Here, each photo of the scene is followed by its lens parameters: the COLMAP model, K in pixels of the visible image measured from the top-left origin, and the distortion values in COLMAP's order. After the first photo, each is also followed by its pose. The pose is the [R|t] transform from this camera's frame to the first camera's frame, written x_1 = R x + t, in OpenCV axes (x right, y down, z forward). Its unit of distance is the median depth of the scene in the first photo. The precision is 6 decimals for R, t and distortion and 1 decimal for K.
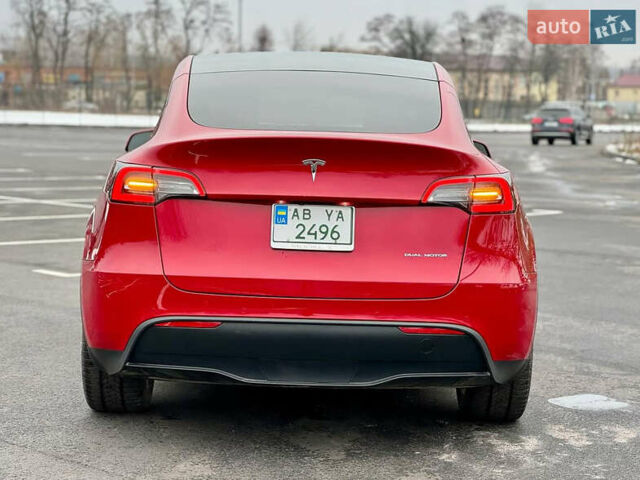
lens RADIAL K [[1400.5, 0, 320.0], [0, 1400.5, 240.0], [0, 0, 1]] dist [-0.023667, 4.173959]
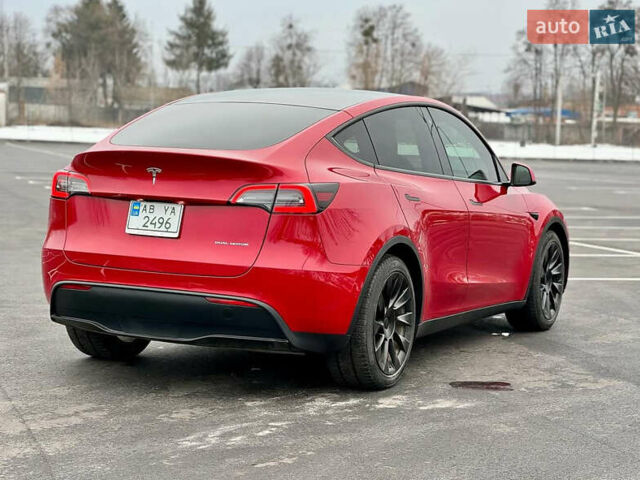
lens RADIAL K [[1400.5, 0, 320.0], [0, 1400.5, 240.0], [0, 0, 1]] dist [-0.023667, 4.173959]
pose [[0.899519, 0.038712, -0.435163, 0.715688], [-0.049913, 0.998651, -0.014334, 0.022153], [0.434021, 0.034614, 0.900237, -0.131061]]
